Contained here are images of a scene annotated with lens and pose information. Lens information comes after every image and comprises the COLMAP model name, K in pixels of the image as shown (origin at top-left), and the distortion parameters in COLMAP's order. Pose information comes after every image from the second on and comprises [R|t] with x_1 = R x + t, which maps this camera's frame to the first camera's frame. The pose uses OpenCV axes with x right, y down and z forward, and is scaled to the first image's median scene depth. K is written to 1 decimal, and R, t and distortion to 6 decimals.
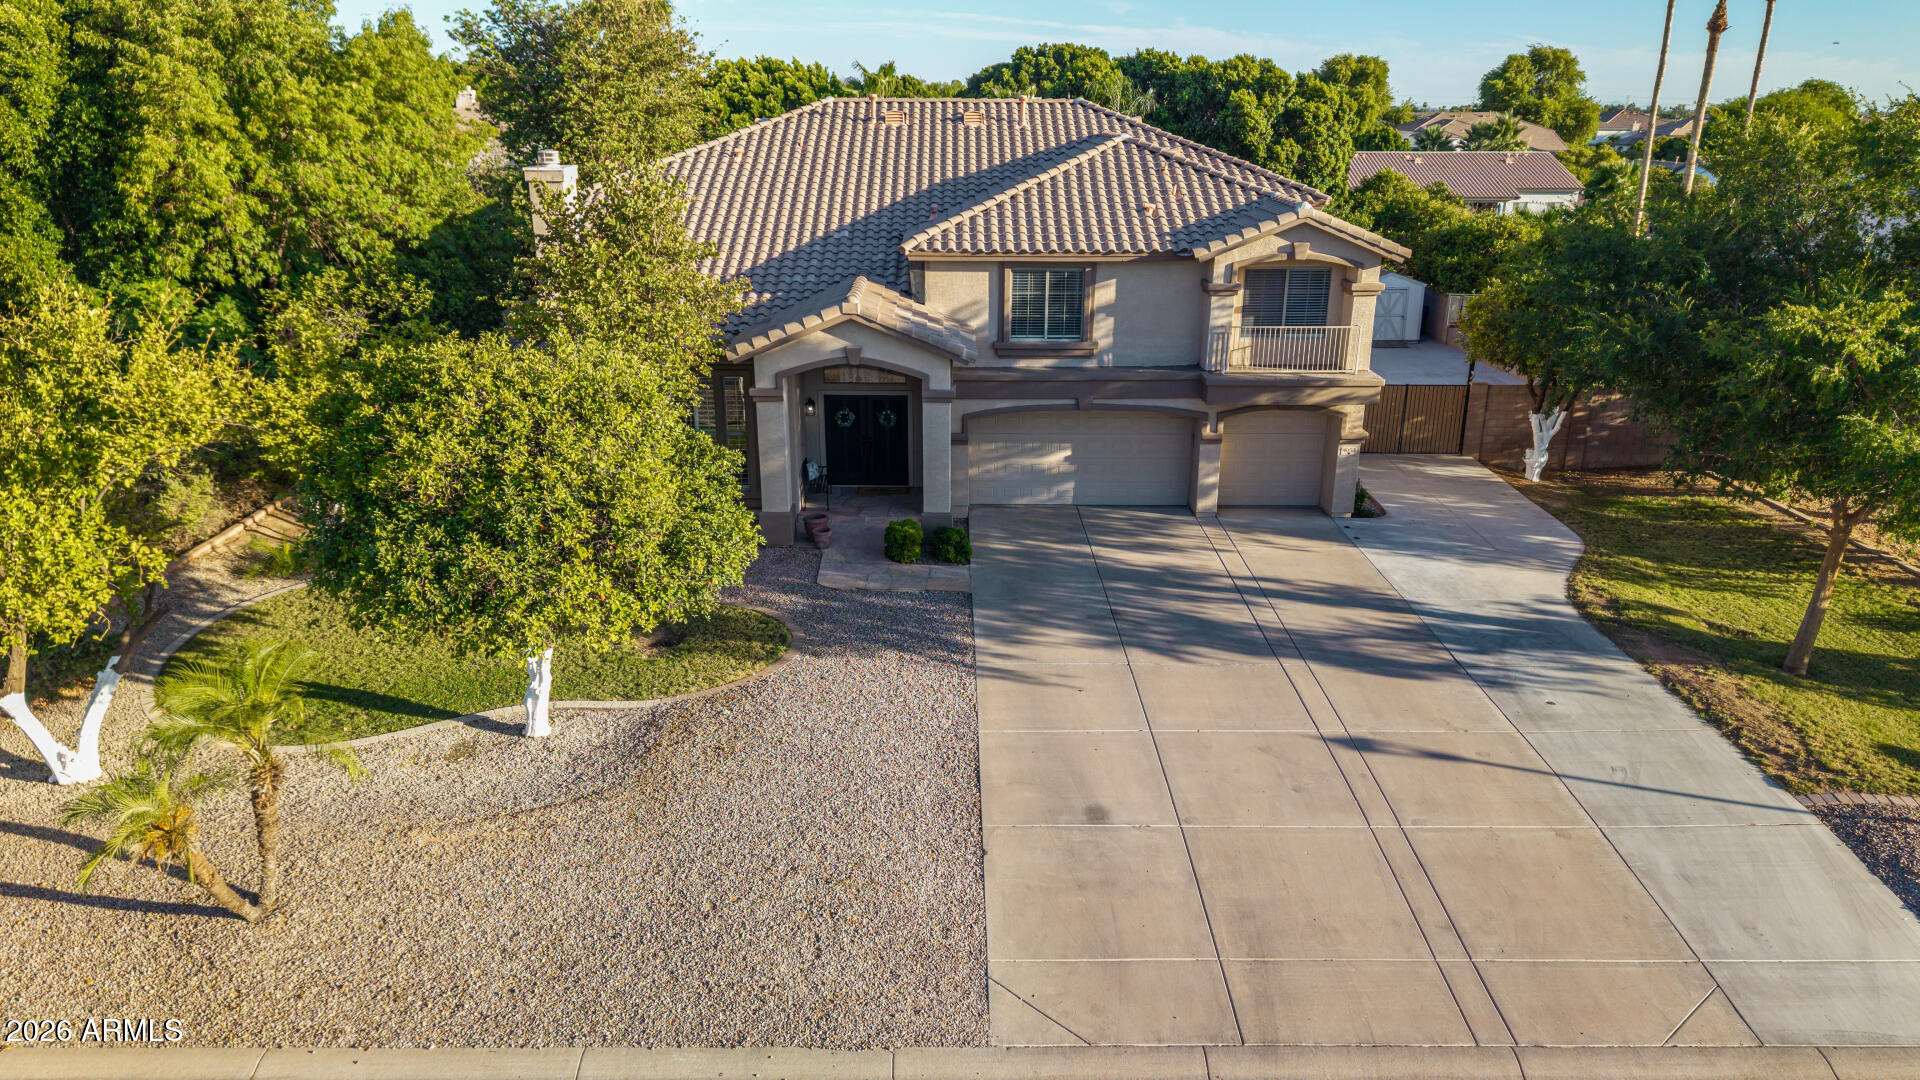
lens RADIAL K [[1290.9, 0, 953.7], [0, 1290.9, 543.7], [0, 0, 1]] dist [0.030224, -0.039348]
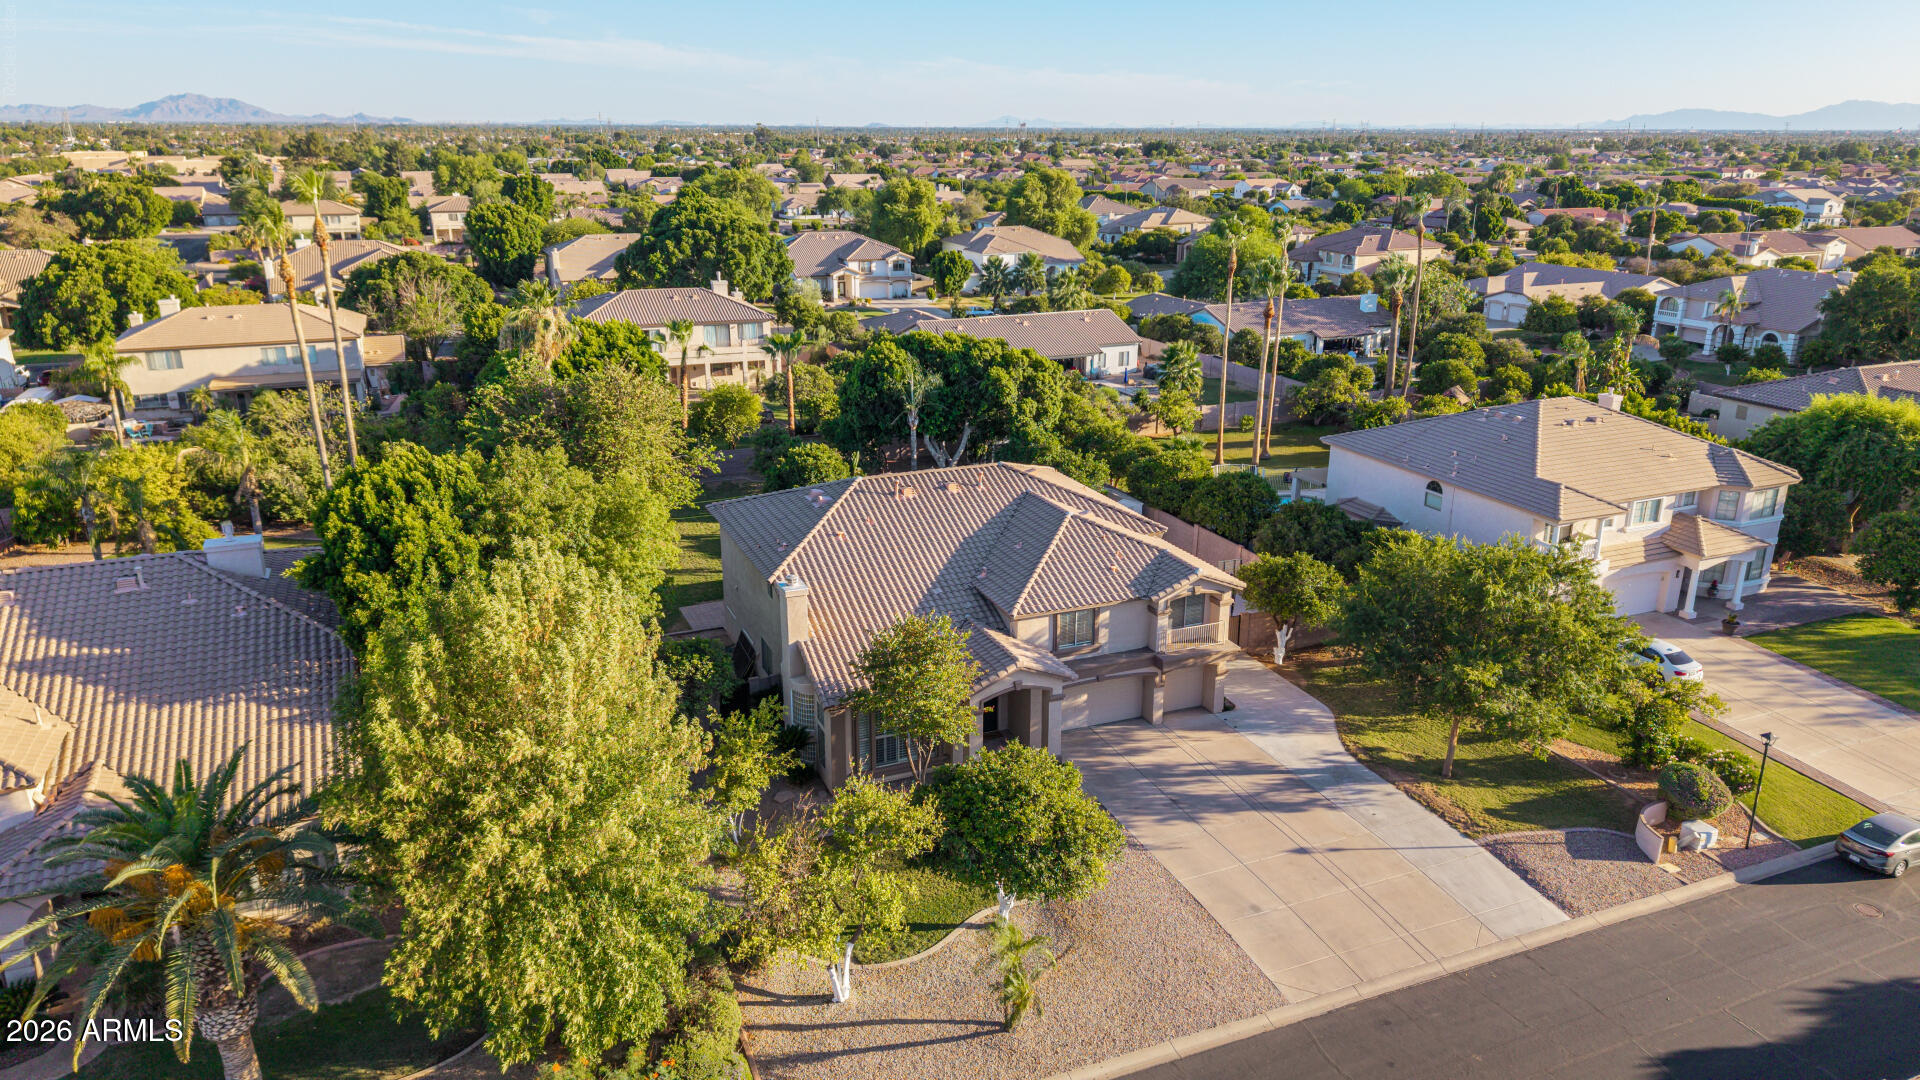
lens RADIAL K [[1290.9, 0, 966.2], [0, 1290.9, 525.0], [0, 0, 1]] dist [0.030224, -0.039348]
pose [[0.922953, -0.115606, 0.367142, -0.749266], [0.125526, 0.992085, -0.003170, -0.352982], [-0.363869, 0.049012, 0.930160, -0.691366]]
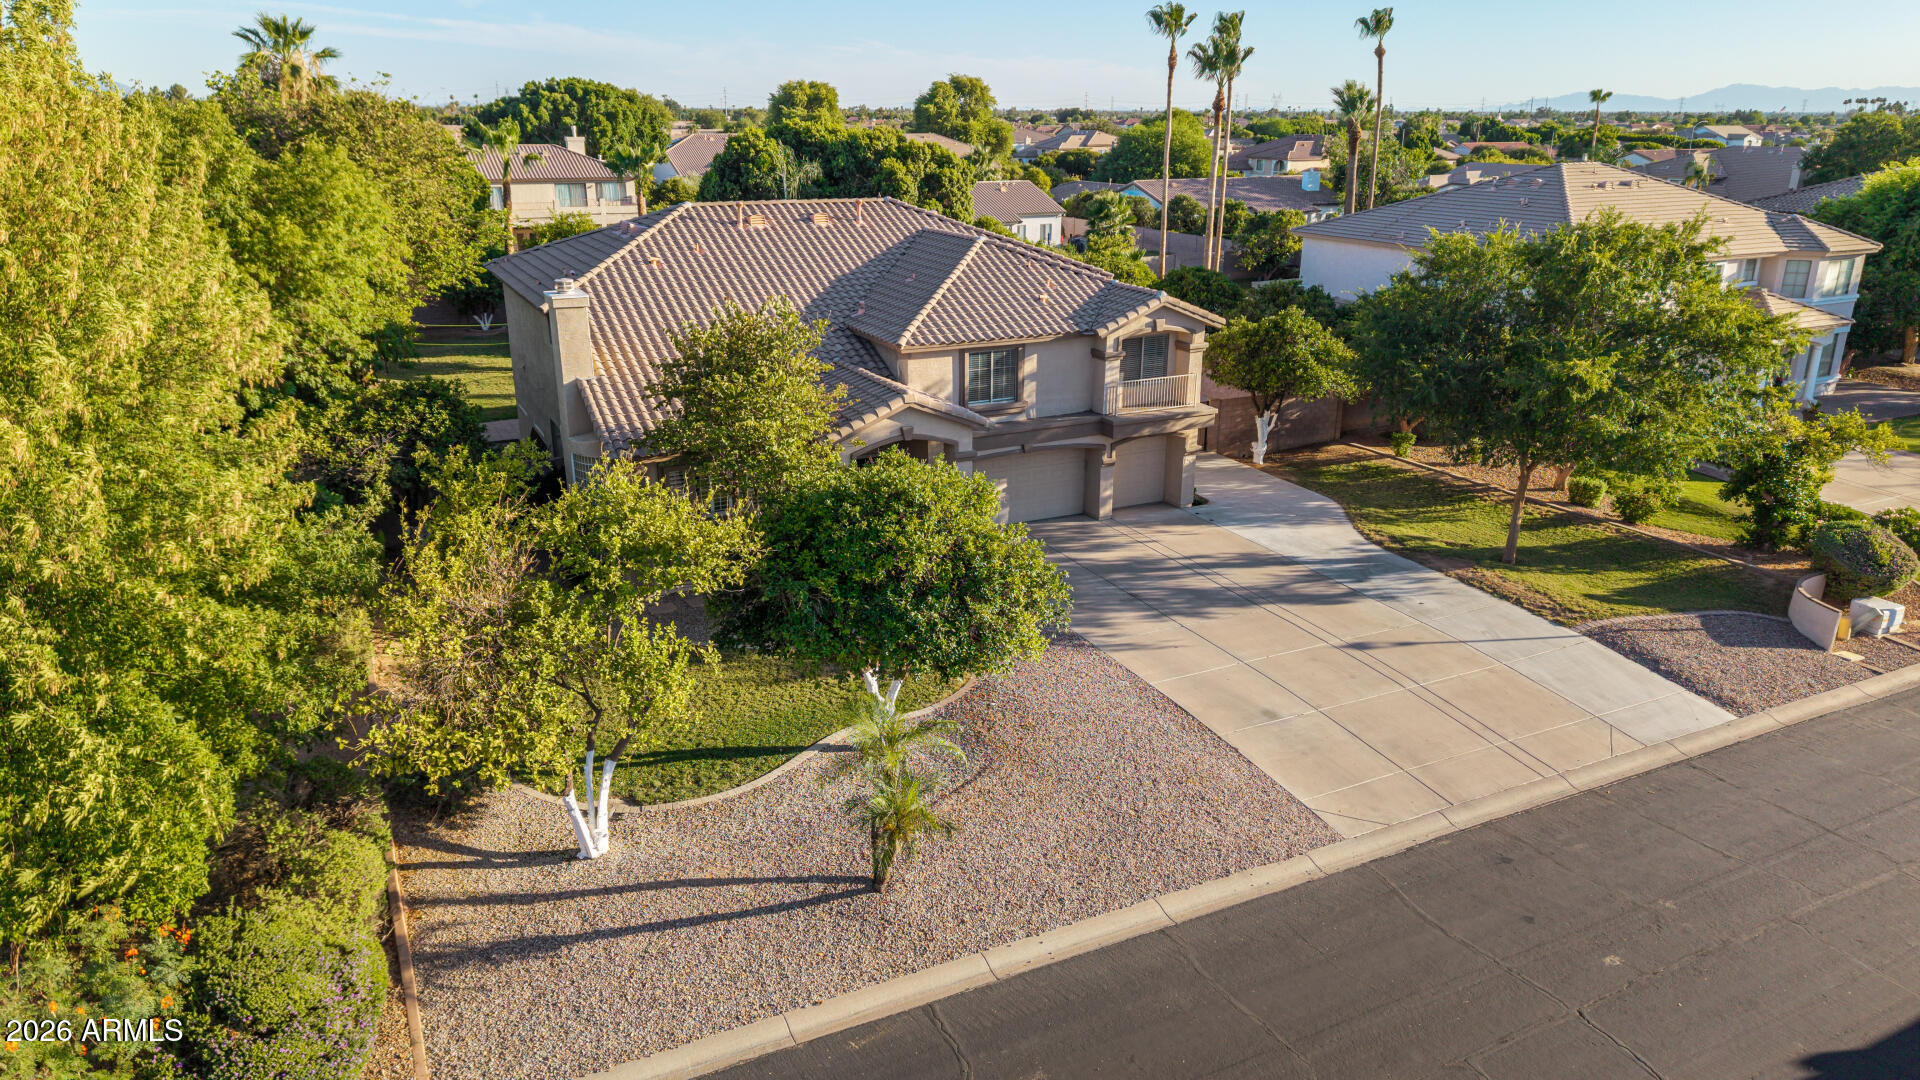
lens RADIAL K [[1290.9, 0, 969.9], [0, 1290.9, 538.5], [0, 0, 1]] dist [0.030224, -0.039348]
pose [[0.895656, -0.142220, 0.421396, -0.531142], [0.143553, 0.989225, 0.028747, -0.063688], [-0.420944, 0.034745, 0.906421, -0.180563]]
